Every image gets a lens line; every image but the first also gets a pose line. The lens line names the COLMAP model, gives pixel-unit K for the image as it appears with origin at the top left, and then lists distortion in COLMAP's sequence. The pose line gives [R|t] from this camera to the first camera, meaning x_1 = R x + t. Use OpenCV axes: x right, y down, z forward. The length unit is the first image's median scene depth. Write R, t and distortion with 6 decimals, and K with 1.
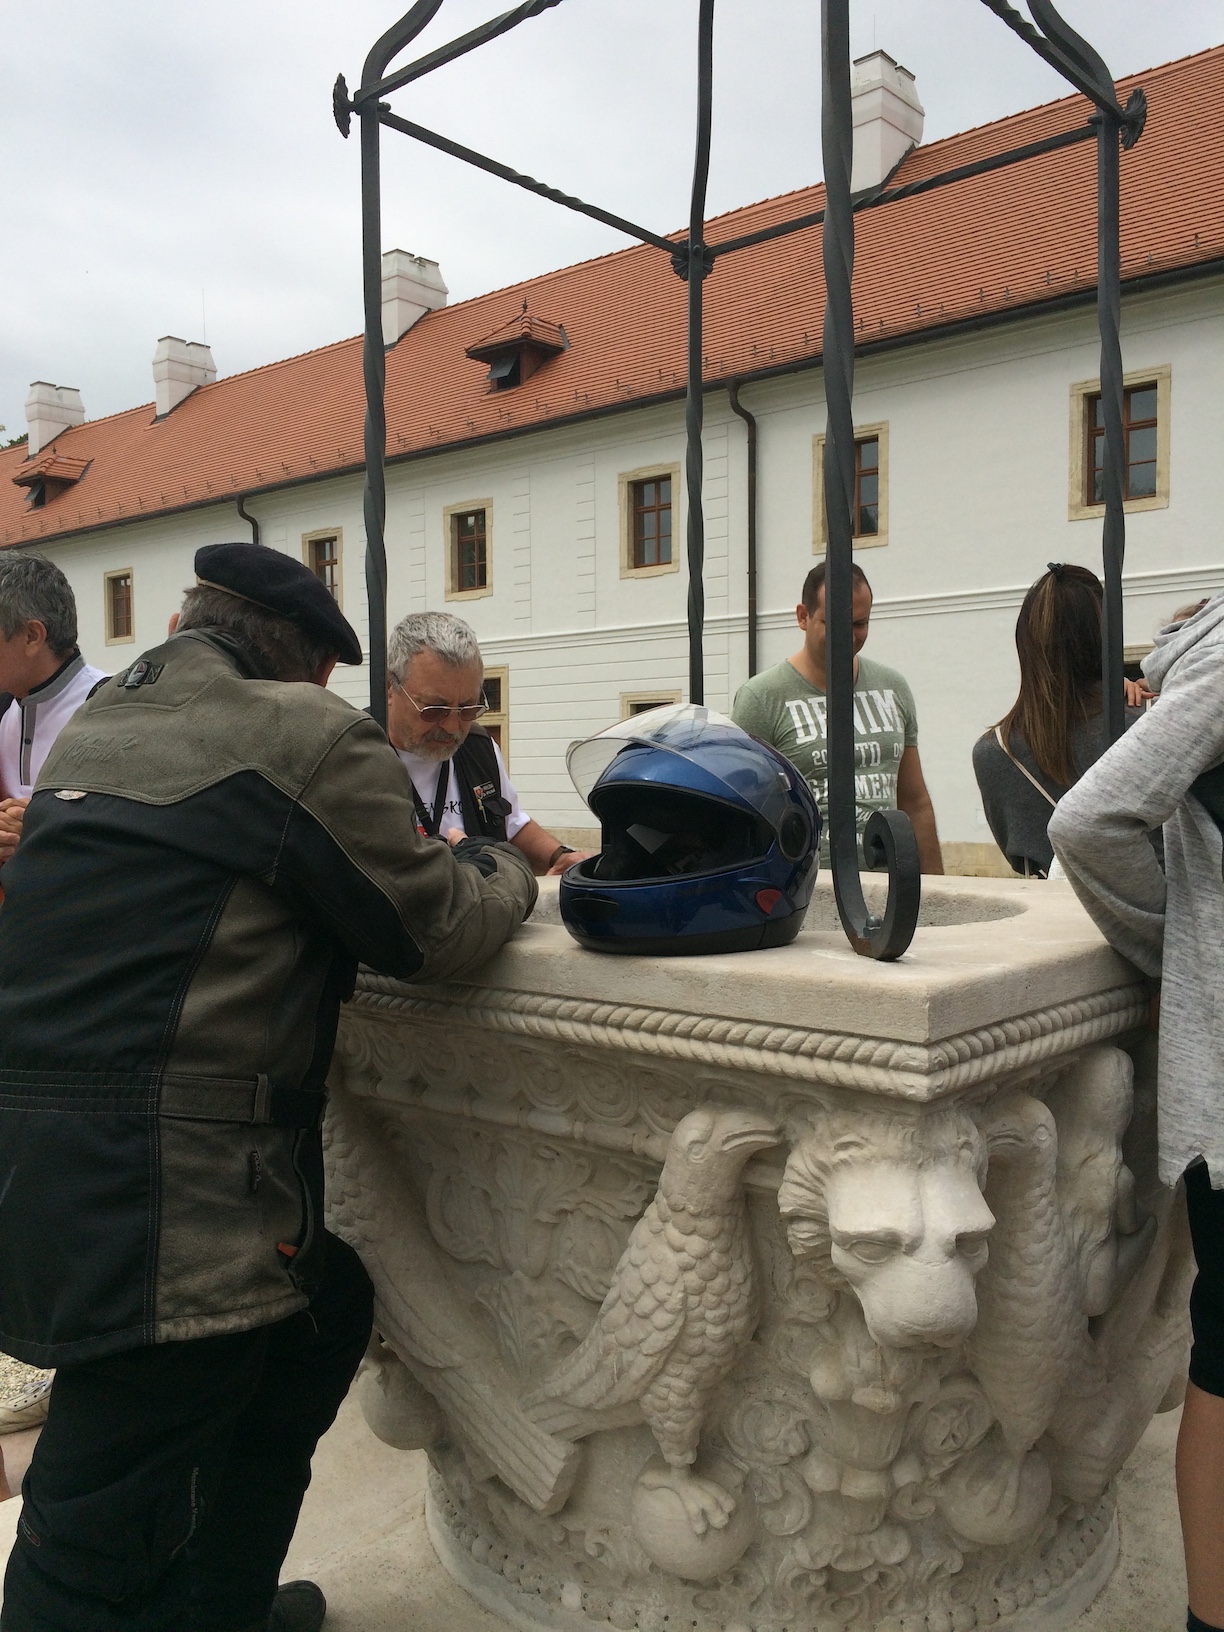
lens RADIAL K [[1400.5, 0, 612.0], [0, 1400.5, 816.0], [0, 0, 1]] dist [0.048843, 0.000316]
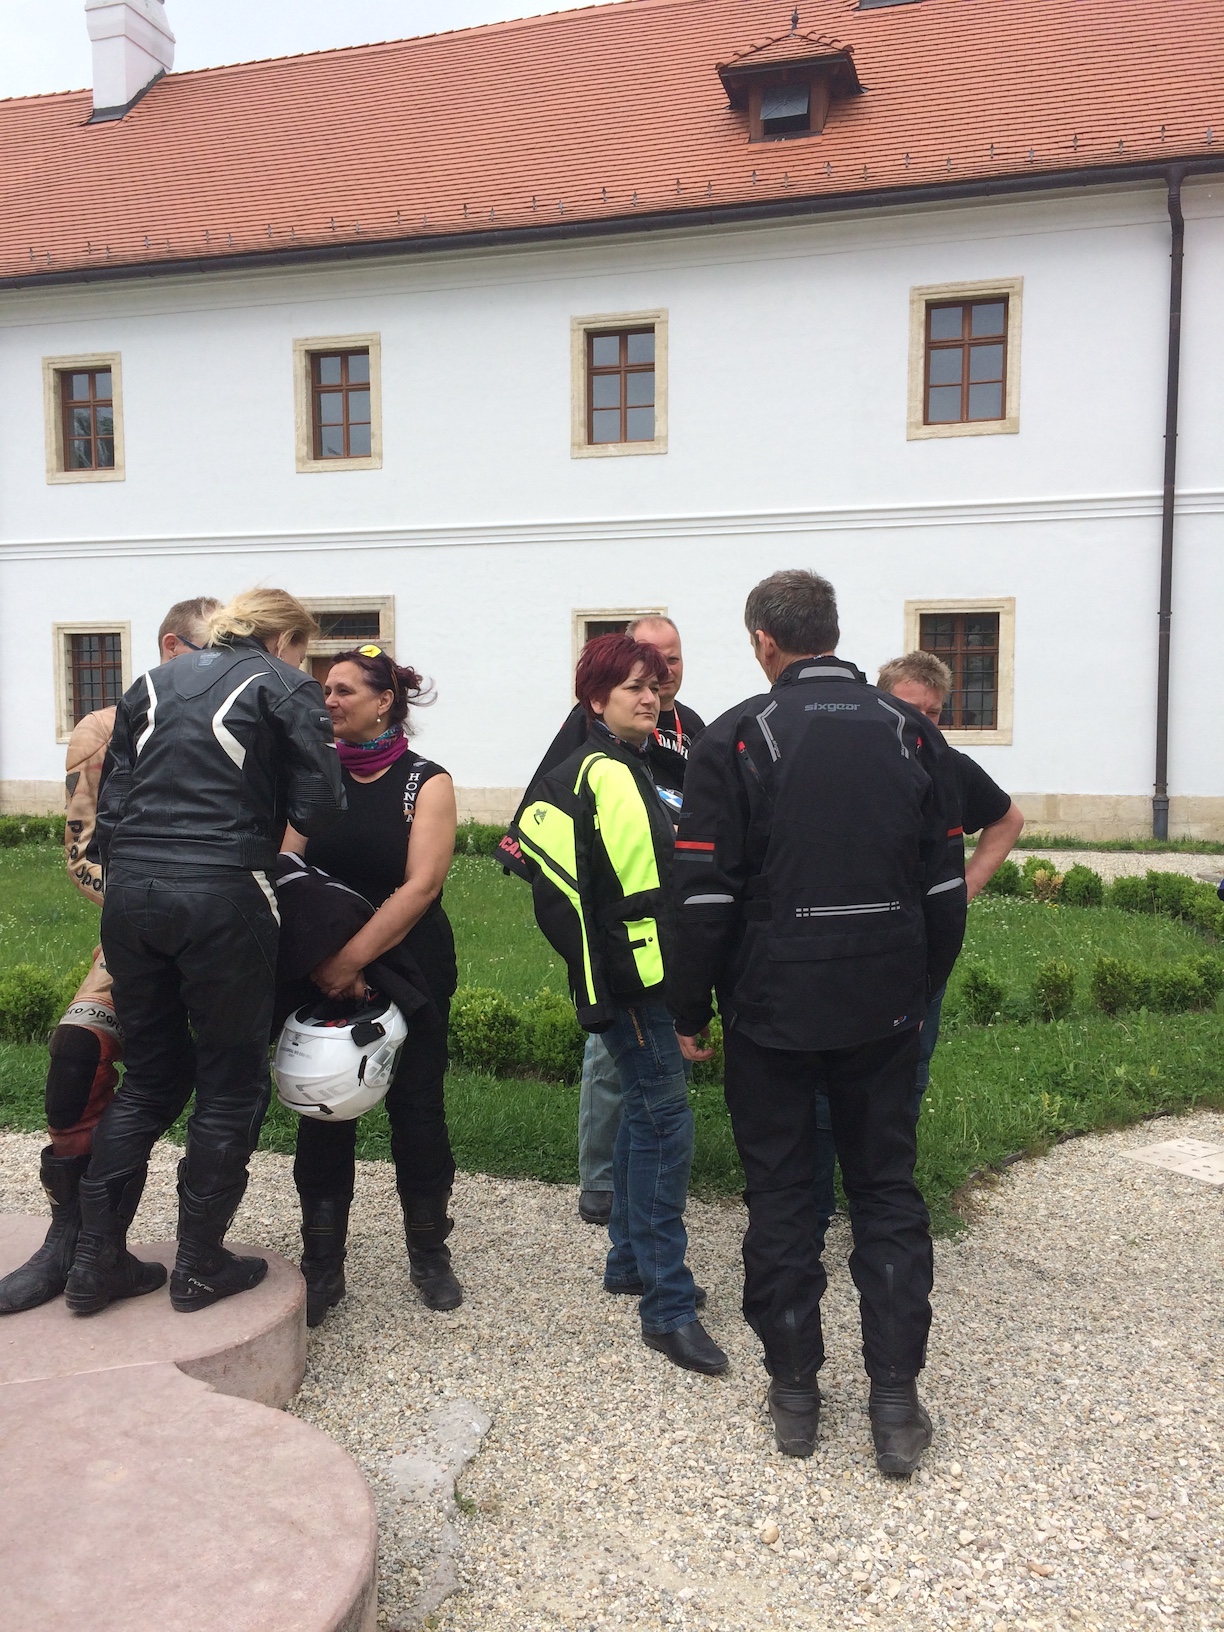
lens RADIAL K [[1437.7, 0, 612.0], [0, 1437.7, 816.0], [0, 0, 1]] dist [0.118151, -0.198769]
pose [[0.908825, -0.024444, 0.416460, -0.298241], [0.008708, 0.999176, 0.039644, -0.004387], [-0.417086, -0.032403, 0.908289, 0.256051]]
